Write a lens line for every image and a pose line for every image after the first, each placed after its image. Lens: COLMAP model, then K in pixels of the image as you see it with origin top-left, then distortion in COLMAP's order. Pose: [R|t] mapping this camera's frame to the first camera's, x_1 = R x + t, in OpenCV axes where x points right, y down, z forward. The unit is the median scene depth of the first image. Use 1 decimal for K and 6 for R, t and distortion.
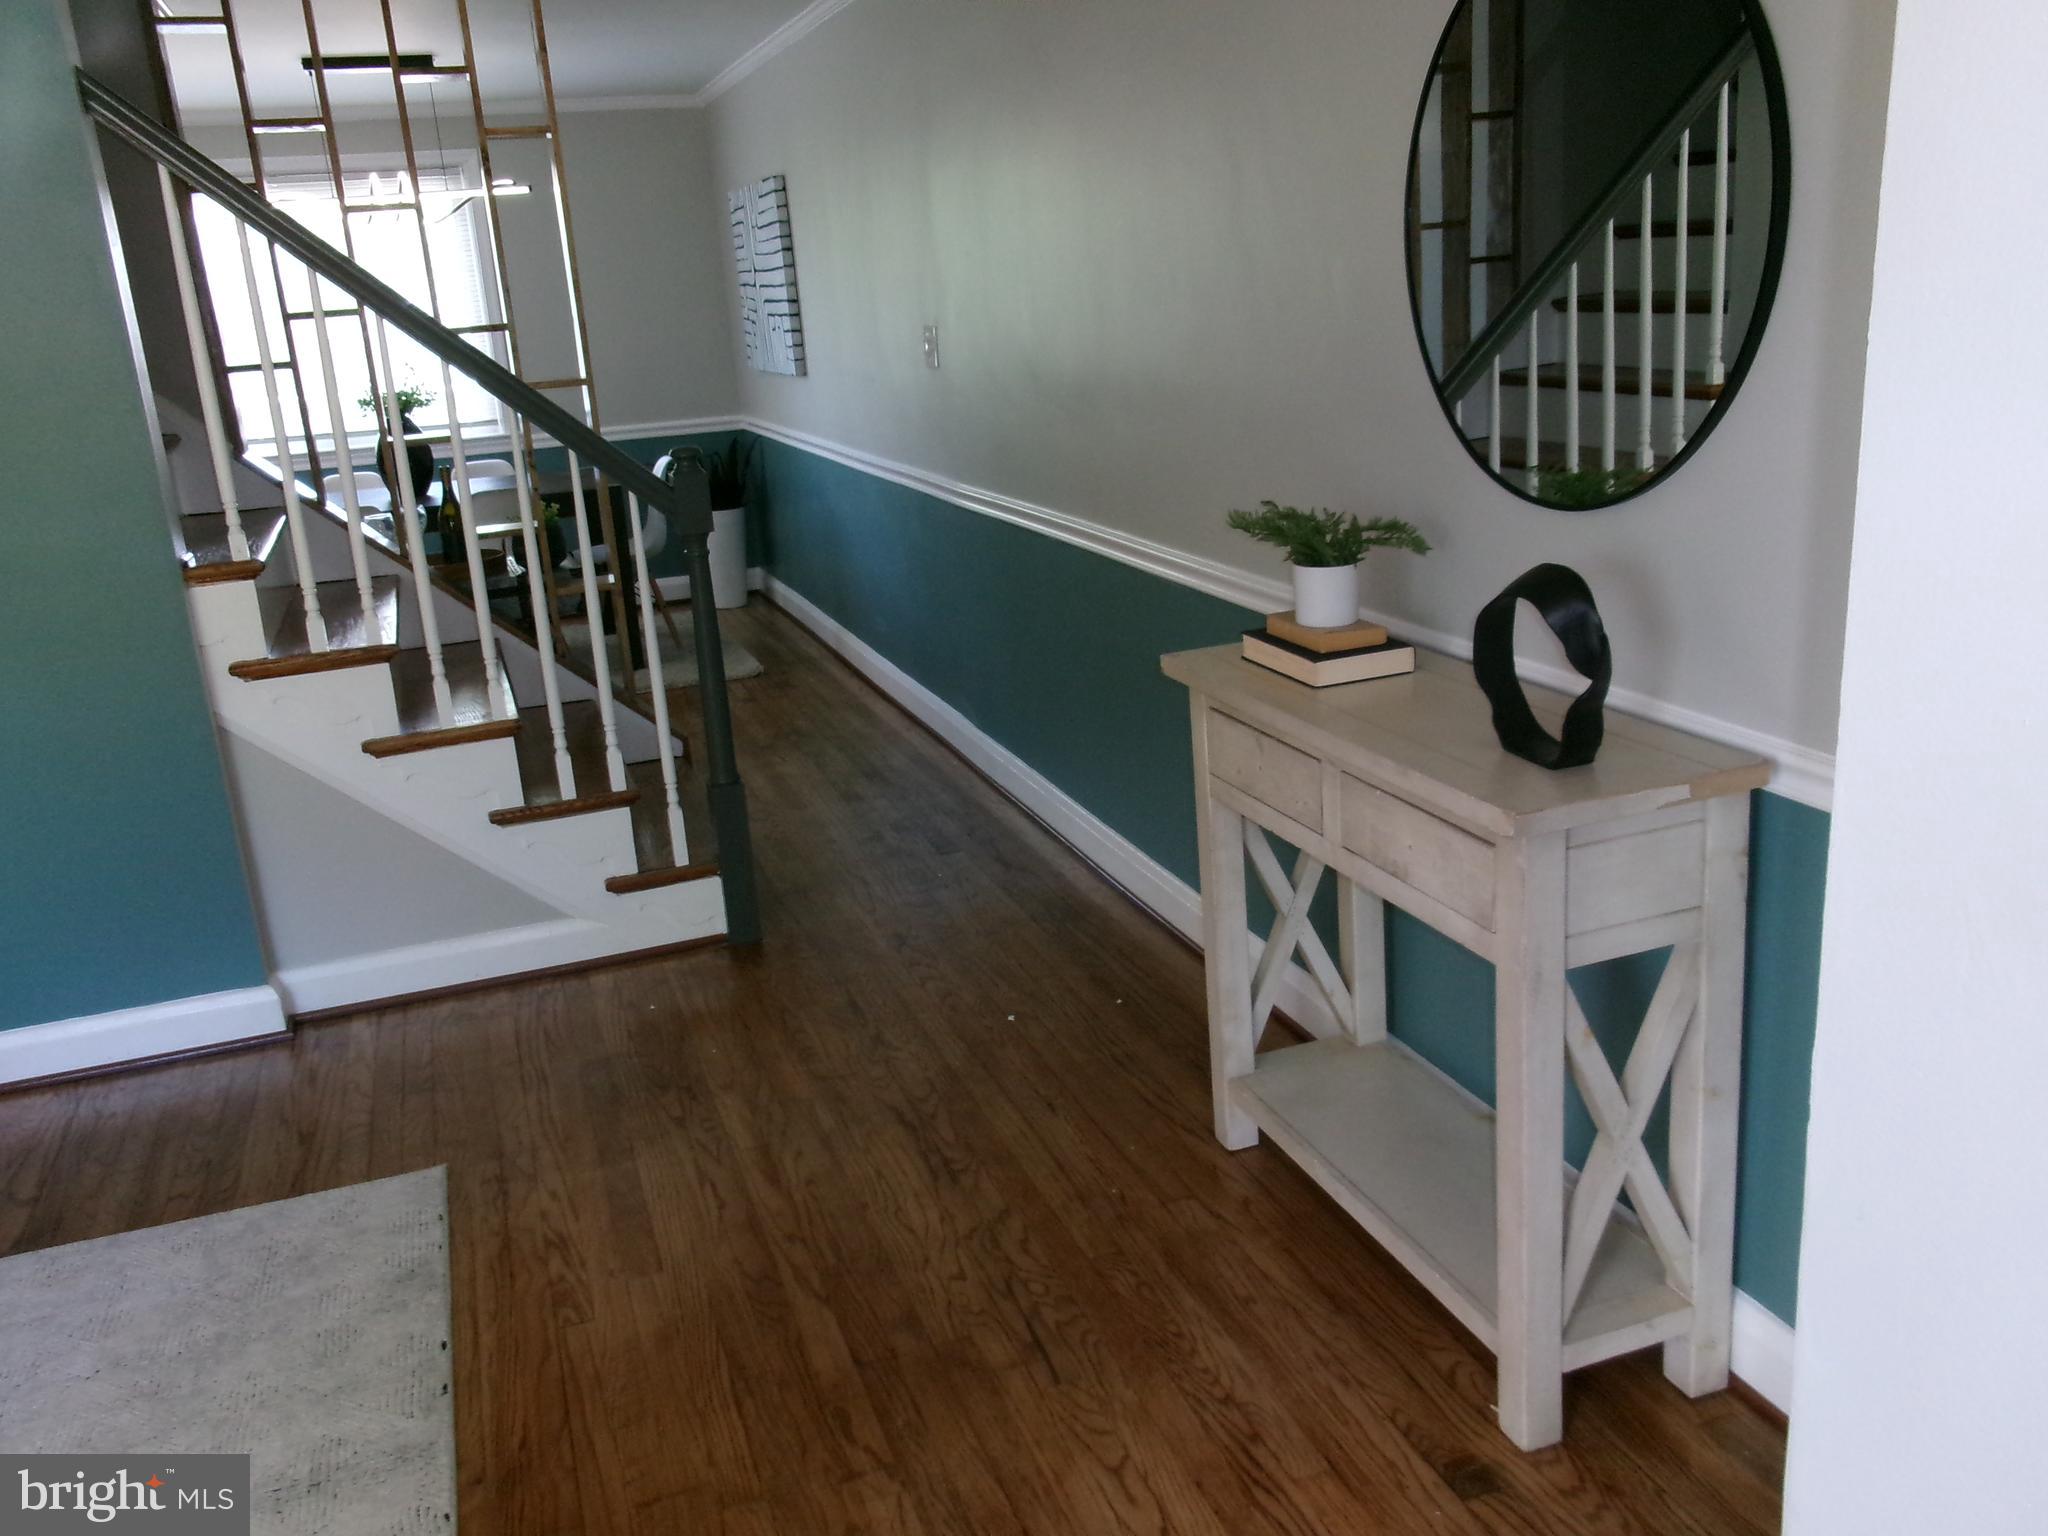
lens RADIAL K [[1698.4, 0, 1024.0], [0, 1698.4, 768.0], [0, 0, 1]] dist [0.007650, 0.032188]
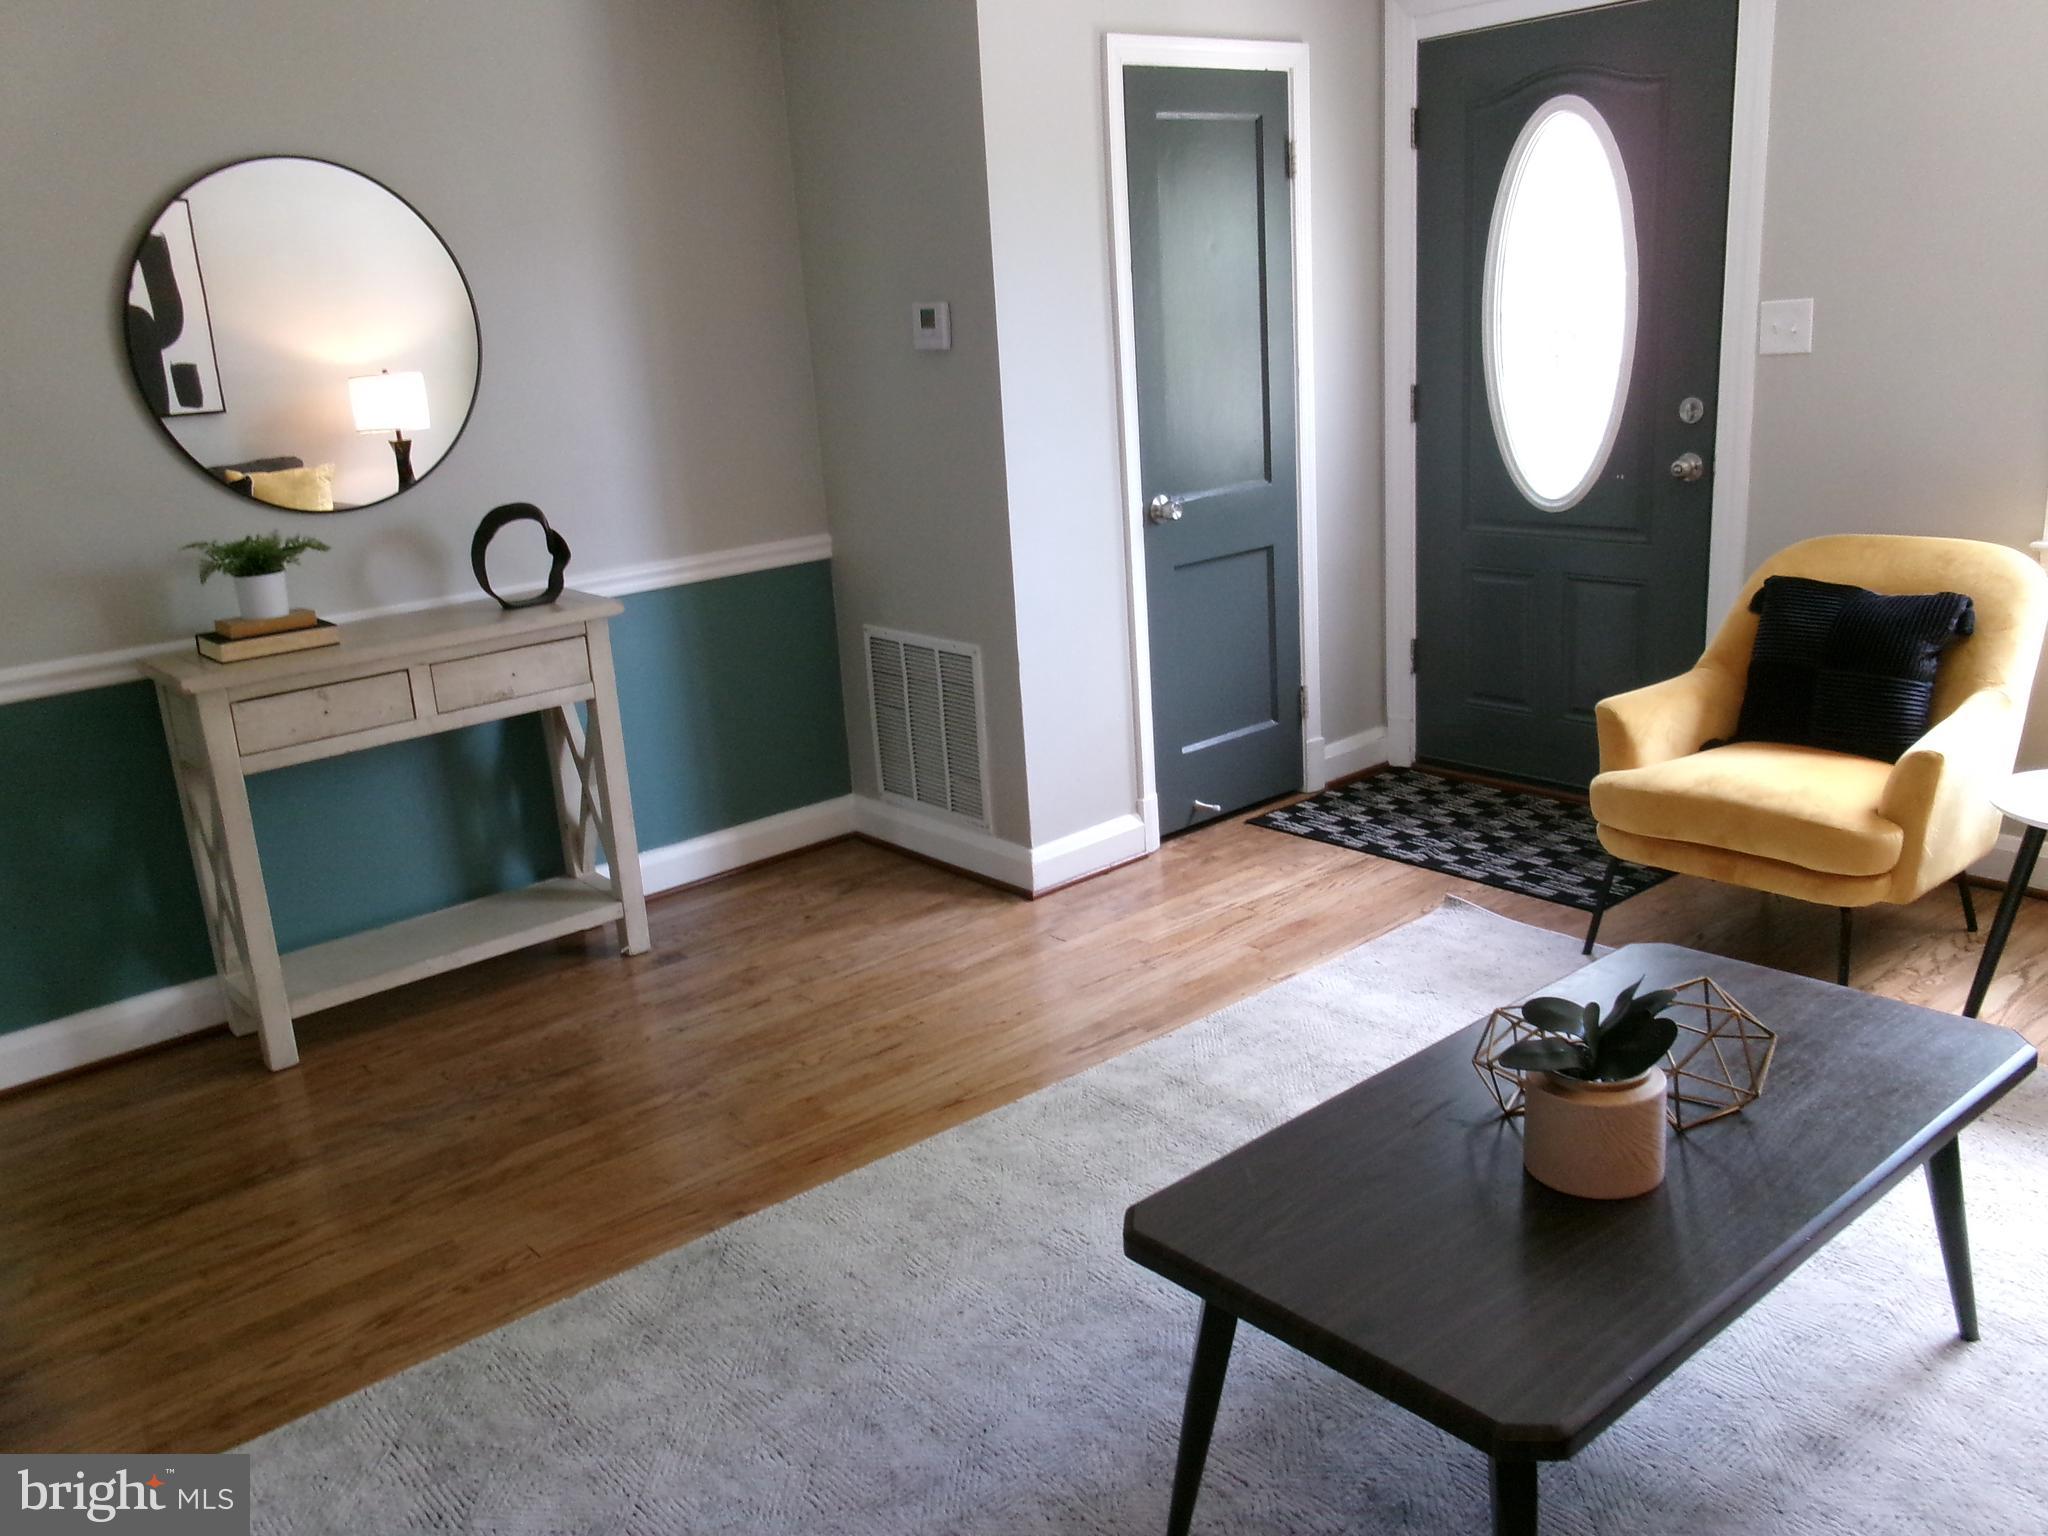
lens RADIAL K [[1698.4, 0, 1024.0], [0, 1698.4, 768.0], [0, 0, 1]] dist [0.007650, 0.032188]
pose [[-0.355448, -0.161094, 0.920709, -1.327233], [0.353742, 0.888583, 0.292039, -0.161823], [-0.865173, 0.429498, -0.258859, 0.861550]]
